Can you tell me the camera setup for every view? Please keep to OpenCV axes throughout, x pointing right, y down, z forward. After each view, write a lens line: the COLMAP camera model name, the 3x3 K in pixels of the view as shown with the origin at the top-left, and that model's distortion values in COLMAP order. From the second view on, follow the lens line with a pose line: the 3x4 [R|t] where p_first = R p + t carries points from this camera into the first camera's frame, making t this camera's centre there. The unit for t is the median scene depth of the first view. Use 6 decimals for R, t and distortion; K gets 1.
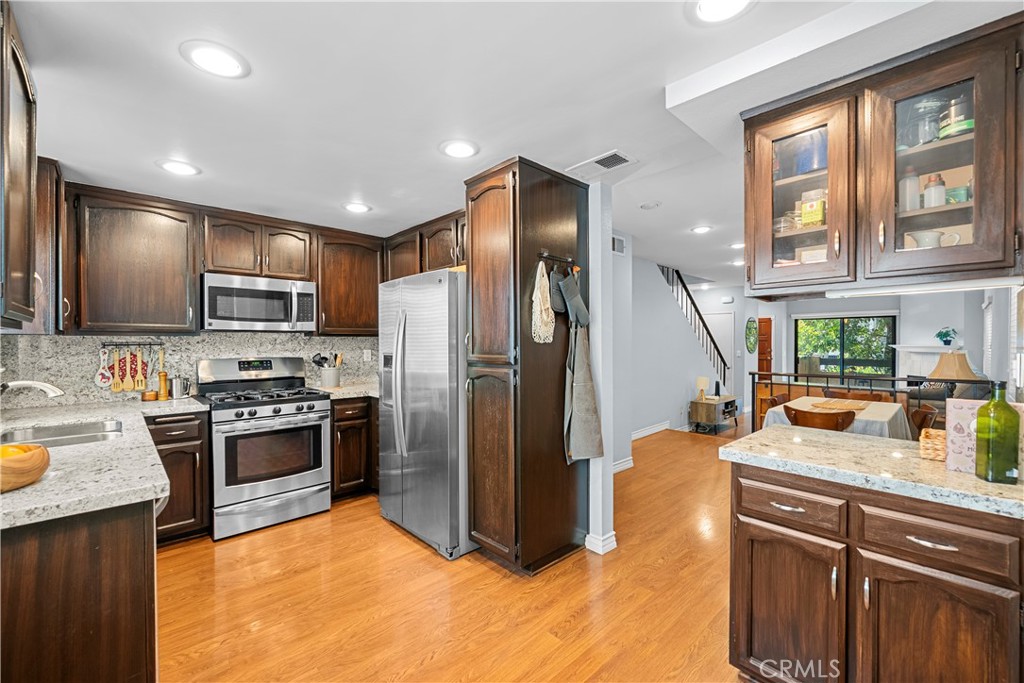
lens RADIAL K [[424.1, 0, 509.2], [0, 424.1, 342.8], [0, 0, 1]] dist [-0.001467, 0.000234]
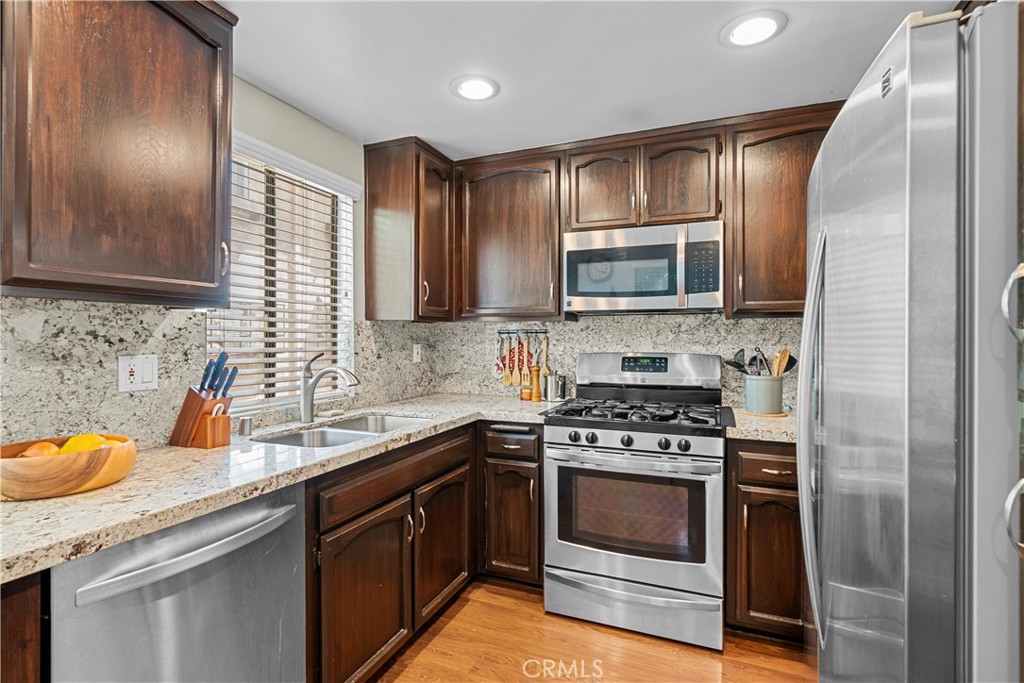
lens RADIAL K [[492.7, 0, 512.5], [0, 492.7, 338.1], [0, 0, 1]] dist [0.000789, -0.000300]
pose [[0.409947, 0.004777, -0.912097, 0.020249], [-0.005355, 0.999982, 0.002830, 0.012383], [0.912093, 0.003724, 0.409965, 0.544868]]
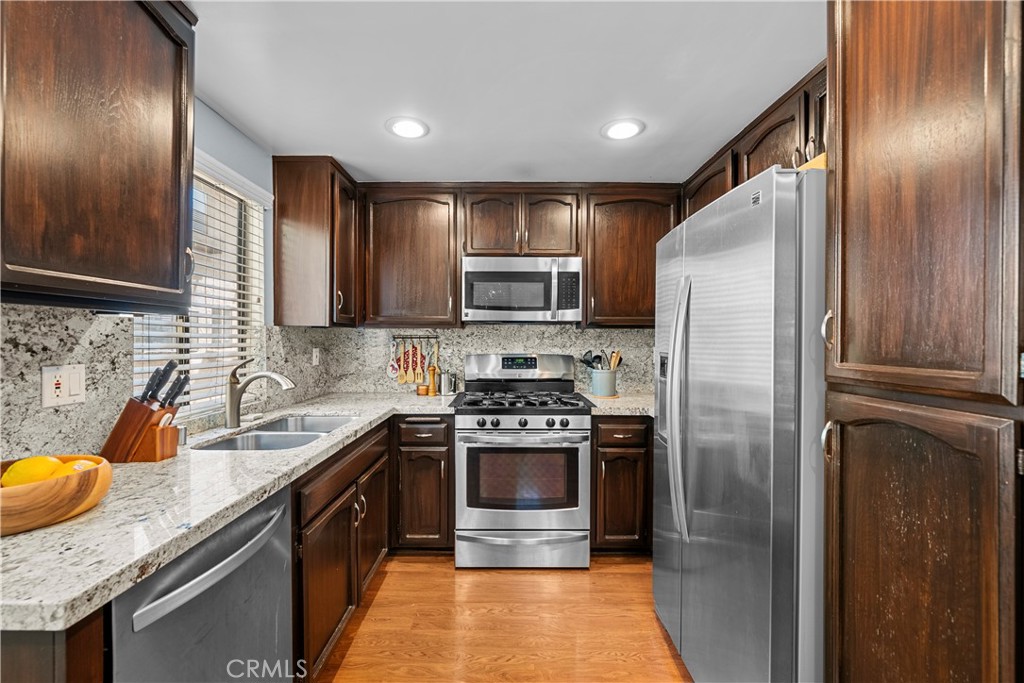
lens RADIAL K [[424.1, 0, 509.2], [0, 424.1, 342.8], [0, 0, 1]] dist [-0.001467, 0.000234]
pose [[0.729388, 0.011493, -0.684003, -0.034567], [-0.007968, 0.999934, 0.008304, 0.006398], [0.684054, -0.000607, 0.729432, 0.399761]]
